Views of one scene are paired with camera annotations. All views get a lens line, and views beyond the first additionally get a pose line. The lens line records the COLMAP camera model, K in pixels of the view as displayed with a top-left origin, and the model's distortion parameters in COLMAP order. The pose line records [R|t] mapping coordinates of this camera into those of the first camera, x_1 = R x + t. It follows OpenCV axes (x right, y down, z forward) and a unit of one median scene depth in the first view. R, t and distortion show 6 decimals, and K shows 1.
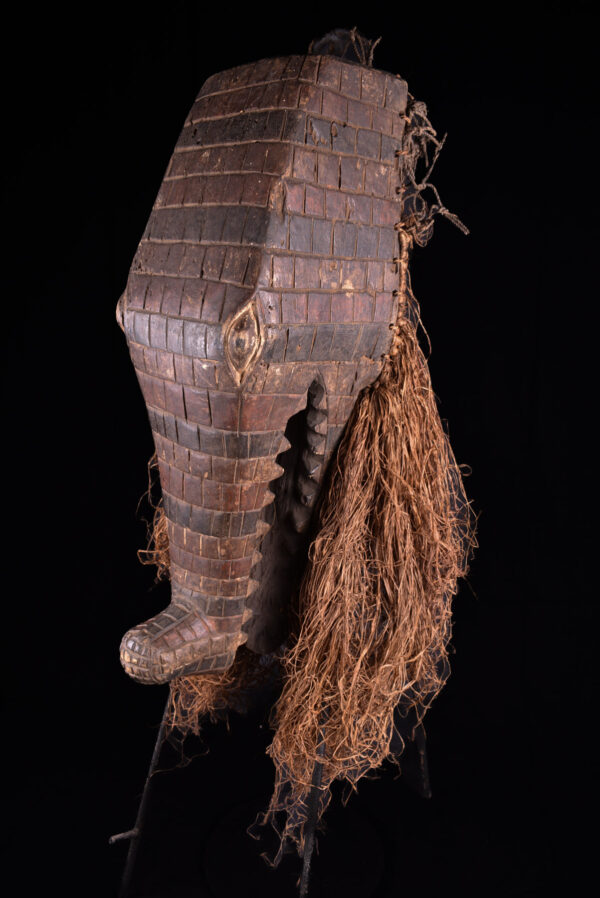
lens RADIAL K [[764.0, 0, 300.0], [0, 764.0, 449.0], [0, 0, 1]] dist [-0.010302, 0.000272]
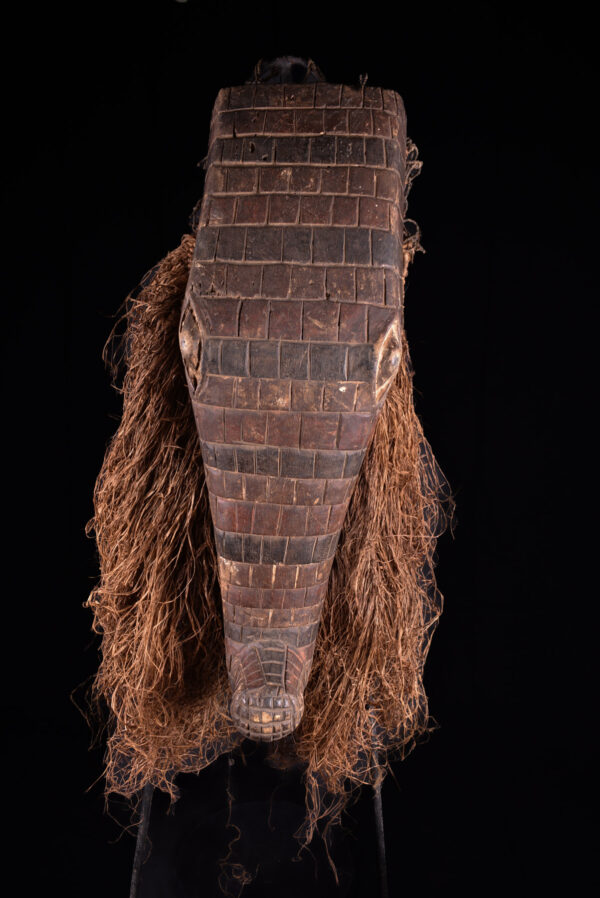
lens RADIAL K [[755.1, 0, 300.0], [0, 755.1, 449.0], [0, 0, 1]] dist [-0.008685, -0.009825]
pose [[0.739138, -0.168271, 0.652196, -0.801685], [0.173195, 0.983214, 0.057392, -0.095865], [-0.650906, 0.070537, 0.755874, 0.297012]]
